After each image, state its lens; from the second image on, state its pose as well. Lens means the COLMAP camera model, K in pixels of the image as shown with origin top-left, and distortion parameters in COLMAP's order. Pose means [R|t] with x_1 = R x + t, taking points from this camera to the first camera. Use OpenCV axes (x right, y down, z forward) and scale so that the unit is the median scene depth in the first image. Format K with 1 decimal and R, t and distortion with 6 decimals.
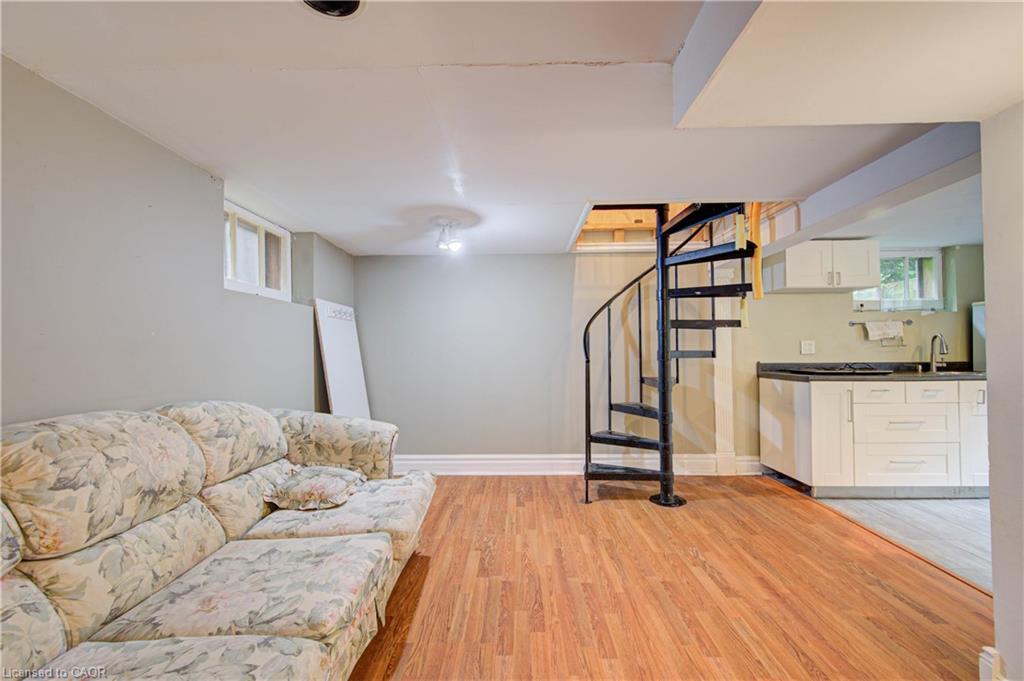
lens RADIAL K [[414.3, 0, 504.6], [0, 414.3, 343.9], [0, 0, 1]] dist [-0.002805, 0.001110]
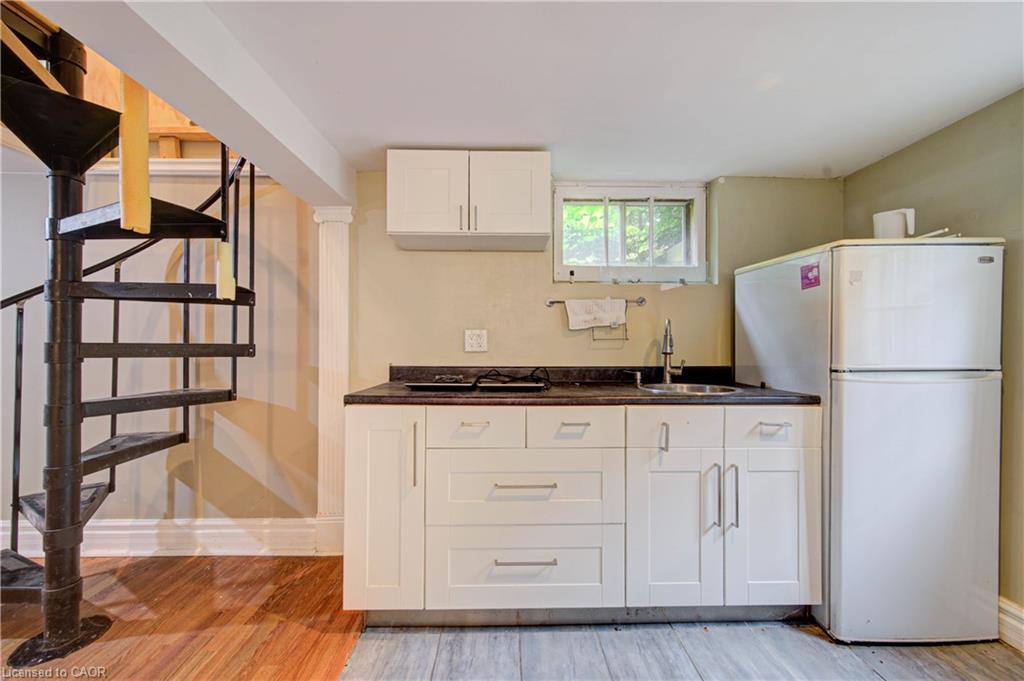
lens RADIAL K [[414.3, 0, 520.1], [0, 414.3, 340.6], [0, 0, 1]] dist [-0.002805, 0.001110]
pose [[0.998978, 0.009693, 0.044155, 0.806166], [-0.010030, 0.999922, 0.007422, 0.003576], [-0.044079, -0.007857, 0.998997, 0.413576]]
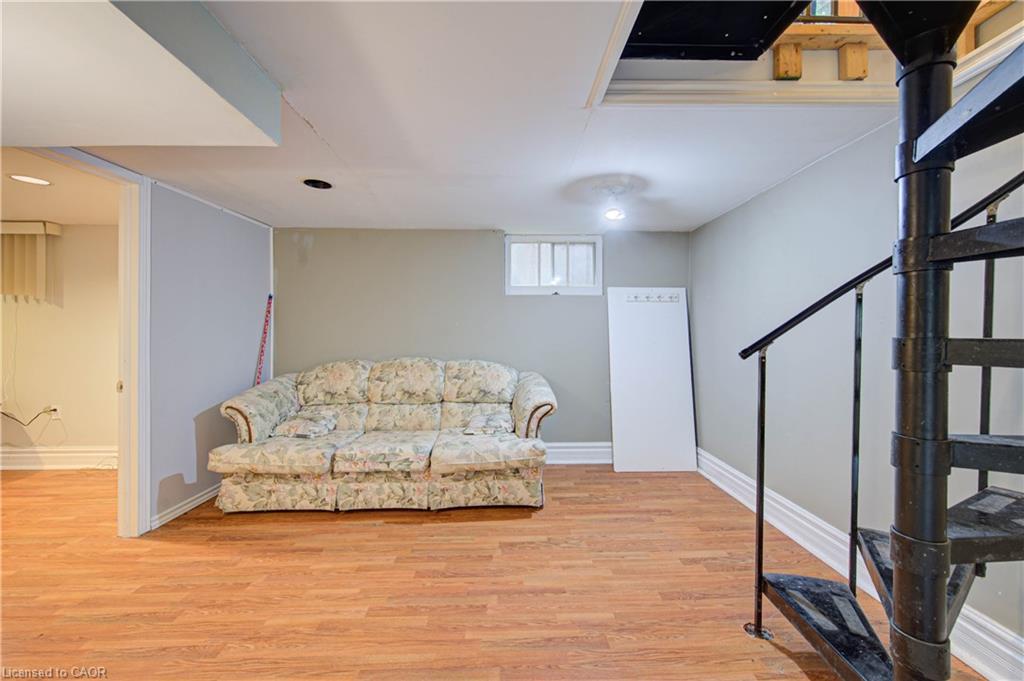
lens RADIAL K [[414.3, 0, 516.6], [0, 414.3, 337.4], [0, 0, 1]] dist [-0.002805, 0.001110]
pose [[0.054154, 0.017418, -0.998381, 0.600145], [0.011984, 0.999765, 0.018092, 0.005116], [0.998461, -0.012944, 0.053933, 0.592470]]
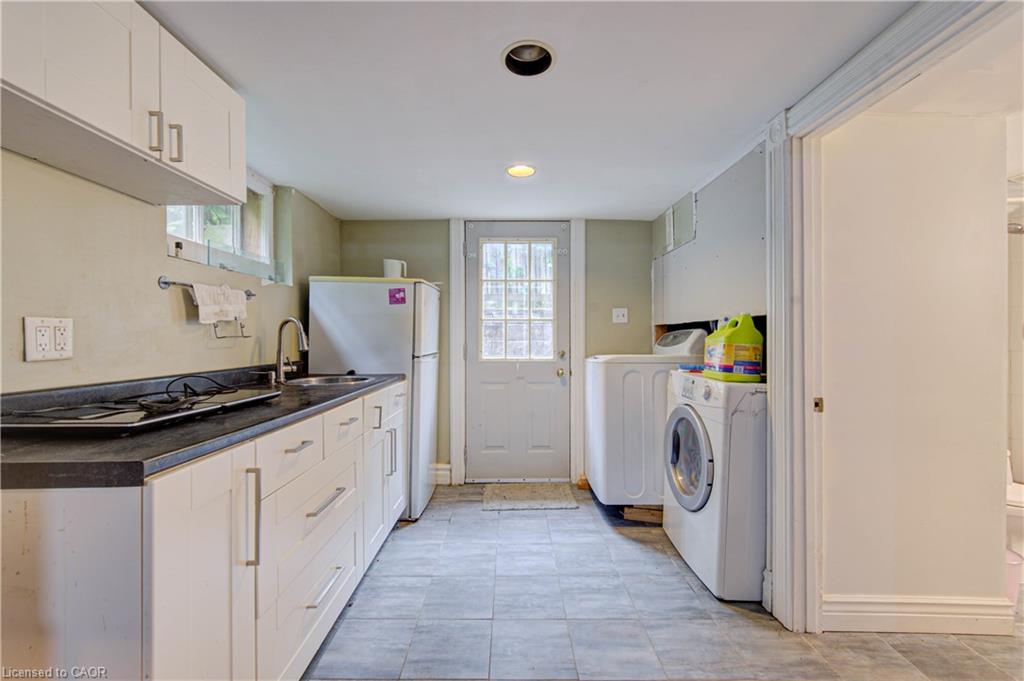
lens RADIAL K [[414.3, 0, 515.0], [0, 414.3, 342.2], [0, 0, 1]] dist [-0.002805, 0.001110]
pose [[-0.038595, -0.000047, 0.999255, 0.428110], [-0.011276, 0.999936, -0.000388, 0.007885], [-0.999191, -0.011283, -0.038593, 0.693071]]
